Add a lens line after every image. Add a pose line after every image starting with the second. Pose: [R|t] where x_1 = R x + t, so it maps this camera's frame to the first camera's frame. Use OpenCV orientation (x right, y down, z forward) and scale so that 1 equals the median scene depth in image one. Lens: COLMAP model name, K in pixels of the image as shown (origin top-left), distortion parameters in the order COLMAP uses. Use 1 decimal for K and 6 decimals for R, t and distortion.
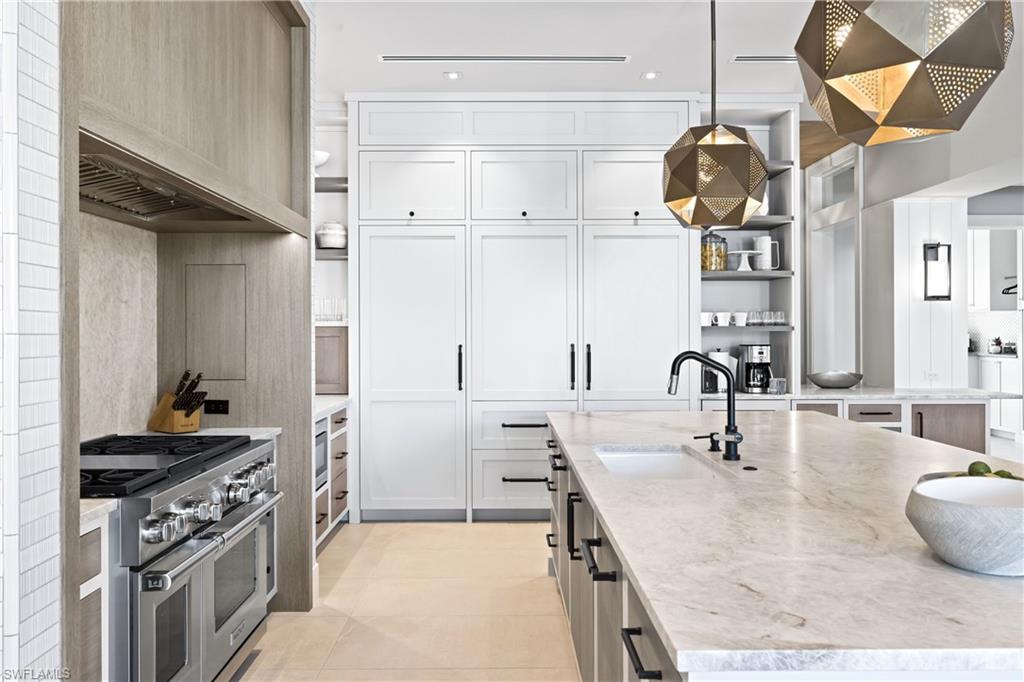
lens RADIAL K [[795.4, 0, 506.1], [0, 795.4, 335.9], [0, 0, 1]] dist [-0.002116, 0.006756]
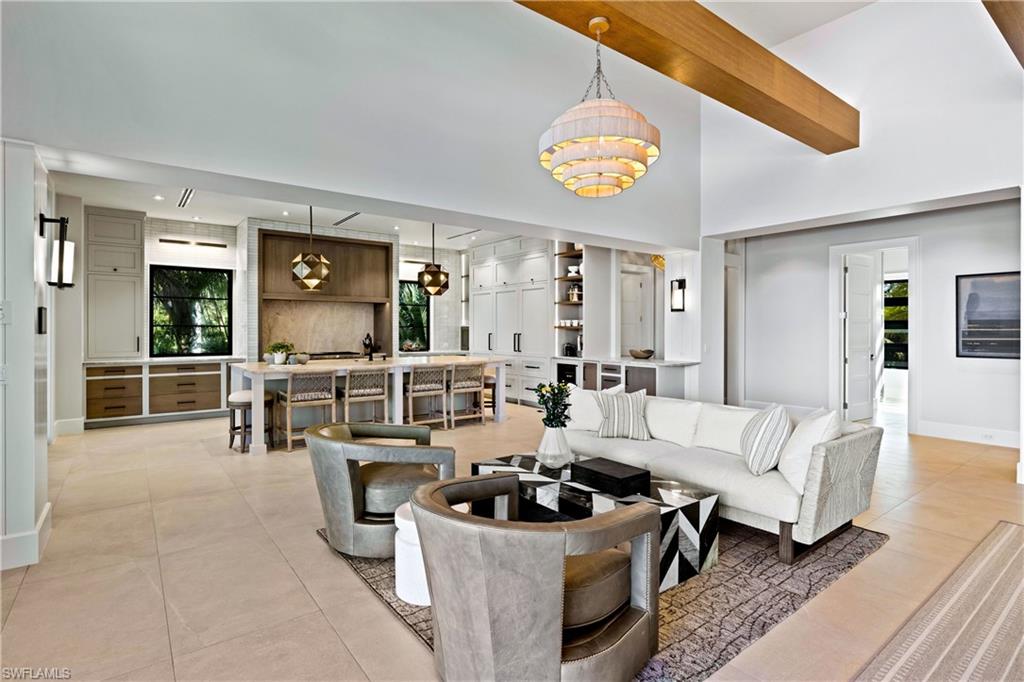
lens RADIAL K [[508.9, 0, 510.9], [0, 508.9, 331.9], [0, 0, 1]] dist [-0.005963, -0.000564]
pose [[0.592545, 0.009021, -0.805487, 1.346543], [-0.006699, 0.999958, 0.006271, -0.004634], [0.805509, 0.001680, 0.592581, 0.027801]]
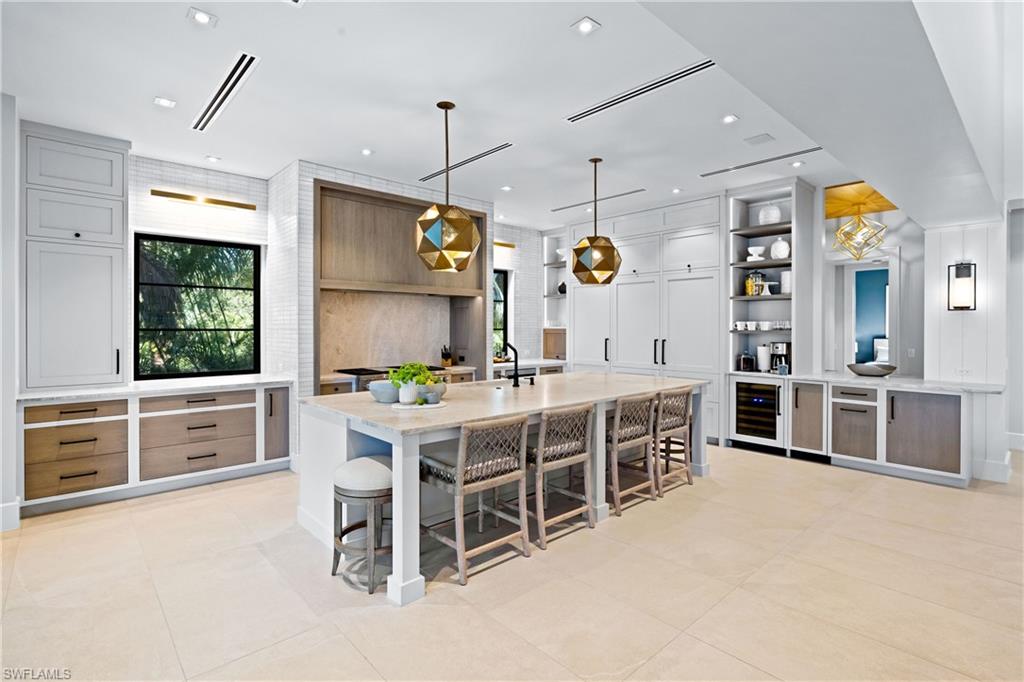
lens RADIAL K [[491.0, 0, 509.3], [0, 491.0, 329.2], [0, 0, 1]] dist [-0.006732, 0.001152]
pose [[0.663768, 0.007438, -0.747902, 0.697916], [-0.006898, 0.999969, 0.003823, -0.014695], [0.747907, 0.002622, 0.663798, -0.019510]]
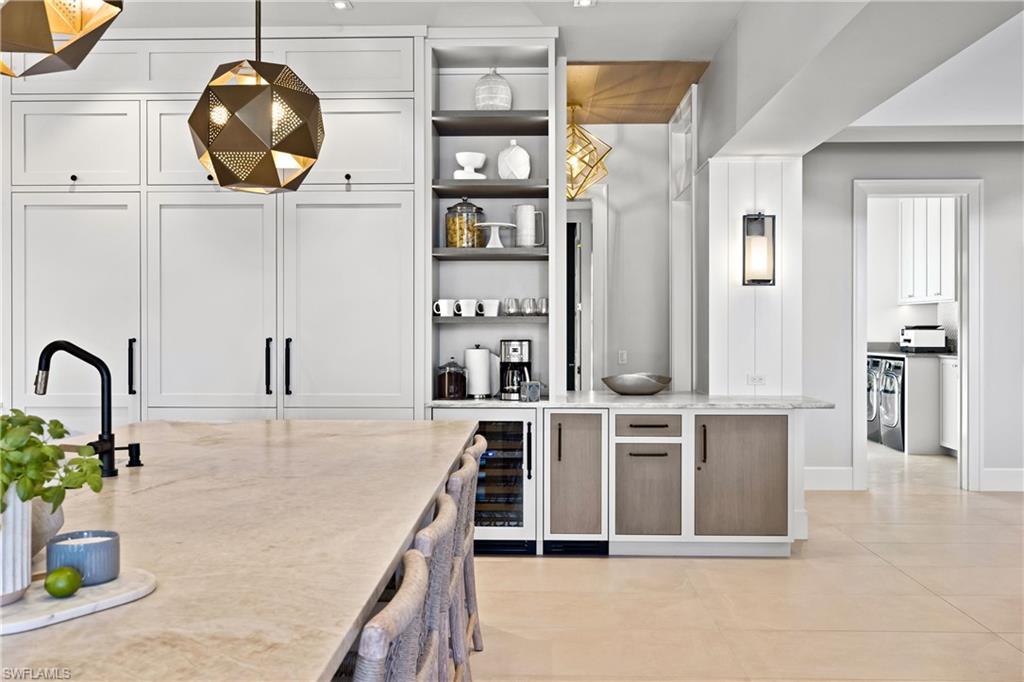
lens RADIAL K [[982.4, 0, 510.0], [0, 982.4, 338.3], [0, 0, 1]] dist [-0.009282, 0.000000]
pose [[0.999347, 0.003585, -0.035948, 0.356796], [-0.003408, 0.999982, 0.004993, 0.004726], [0.035965, -0.004867, 0.999341, 0.007812]]
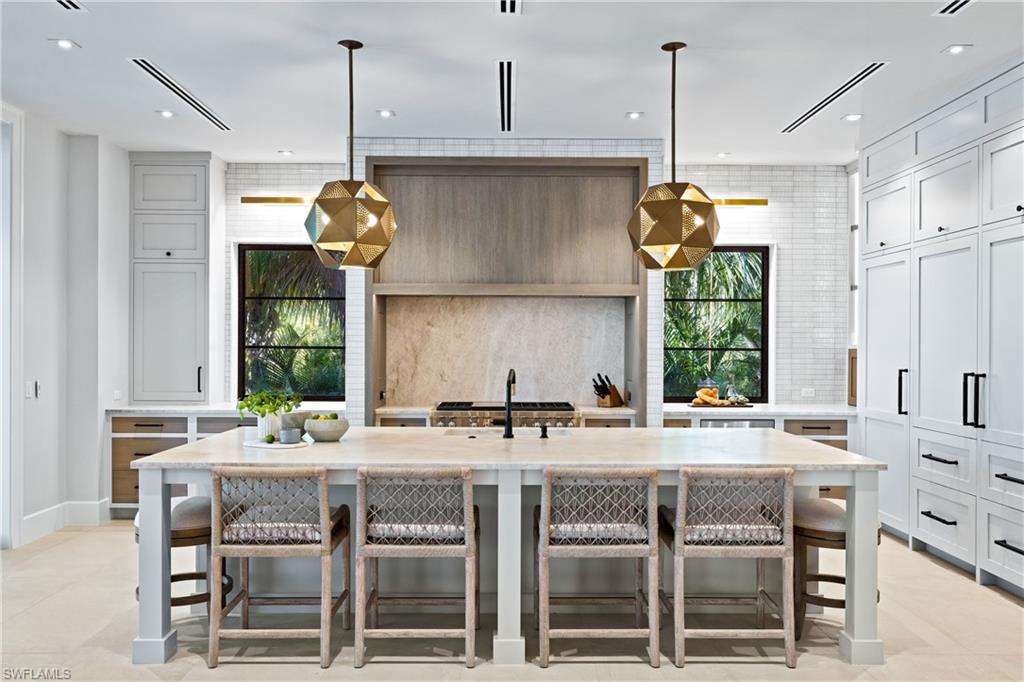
lens RADIAL K [[795.4, 0, 507.8], [0, 795.4, 347.3], [0, 0, 1]] dist [-0.002116, 0.006756]
pose [[-0.008041, 0.008314, -0.999933, 0.926342], [-0.008402, 0.999930, 0.008381, -0.019987], [0.999932, 0.008469, -0.007971, 0.495626]]
